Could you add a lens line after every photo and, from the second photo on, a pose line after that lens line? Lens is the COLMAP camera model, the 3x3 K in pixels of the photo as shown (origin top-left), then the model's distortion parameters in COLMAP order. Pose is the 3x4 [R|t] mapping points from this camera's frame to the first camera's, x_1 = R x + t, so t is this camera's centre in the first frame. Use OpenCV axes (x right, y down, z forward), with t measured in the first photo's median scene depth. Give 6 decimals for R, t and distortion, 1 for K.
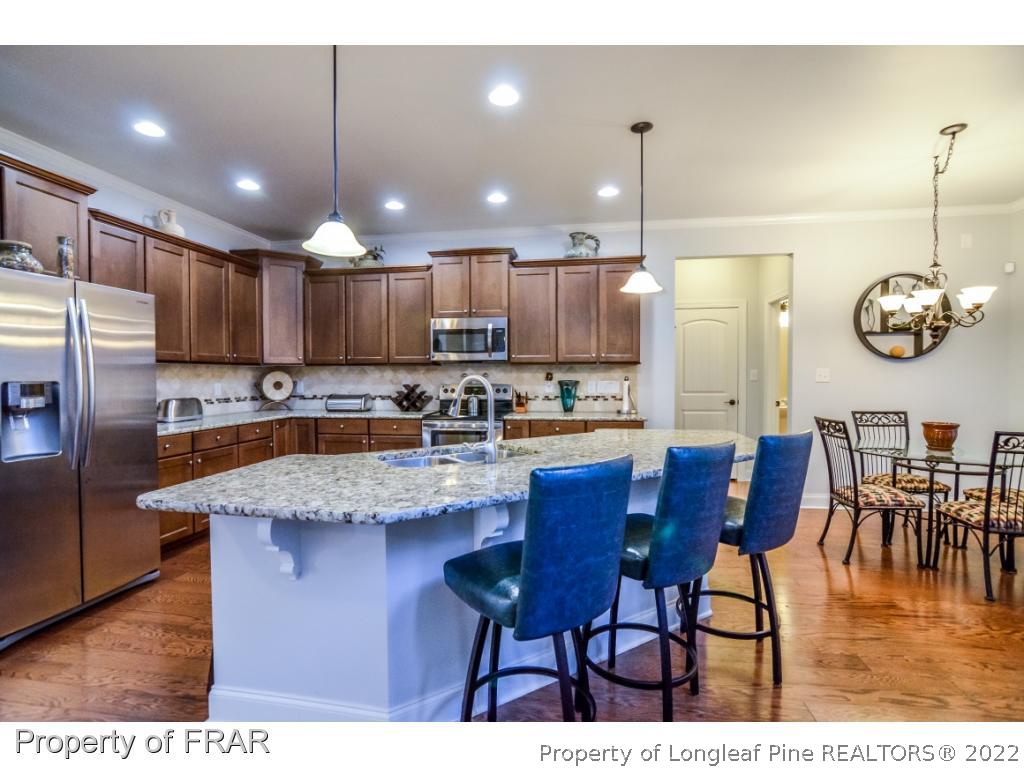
lens RADIAL K [[504.8, 0, 504.3], [0, 504.8, 384.9], [0, 0, 1]] dist [-0.027471, 0.000483]
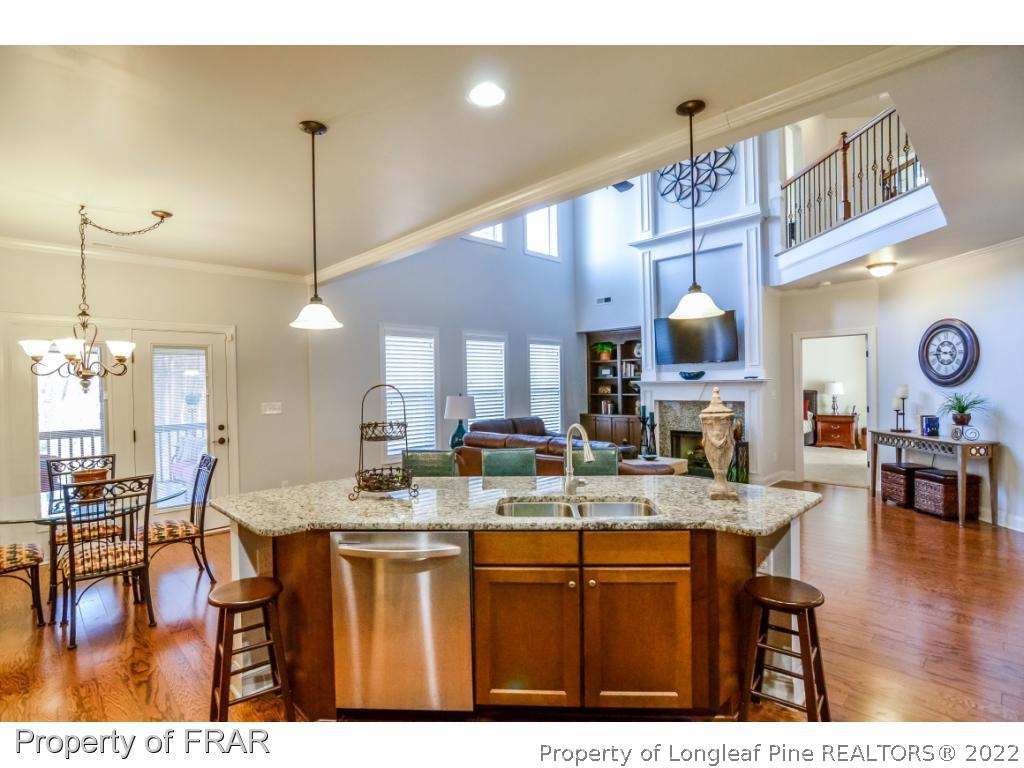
lens RADIAL K [[504.8, 0, 507.6], [0, 504.8, 382.6], [0, 0, 1]] dist [-0.027471, 0.000483]
pose [[-0.815718, 0.019887, 0.578107, -0.278373], [0.030640, 0.999491, 0.008851, -0.058760], [-0.577637, 0.024933, -0.815913, 0.915435]]
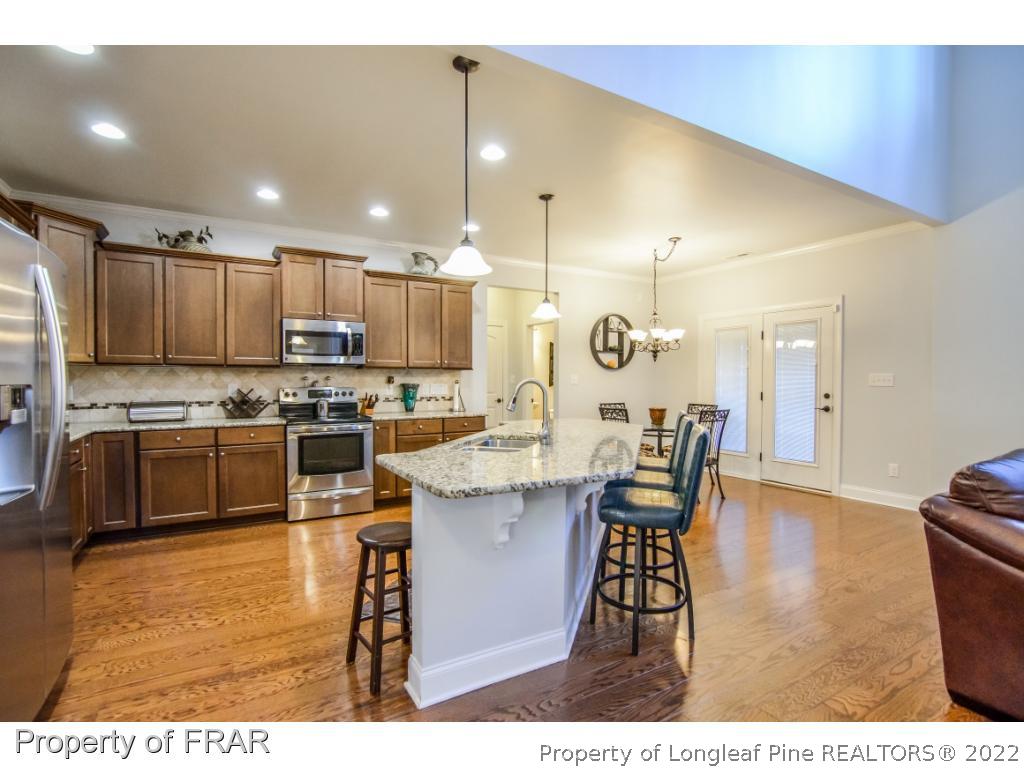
lens RADIAL K [[504.8, 0, 506.7], [0, 504.8, 382.2], [0, 0, 1]] dist [-0.027471, 0.000483]
pose [[0.763721, -0.000560, 0.645546, -0.426574], [0.008730, 0.999917, -0.009461, 0.000658], [-0.645488, 0.012861, 0.763662, 0.013951]]
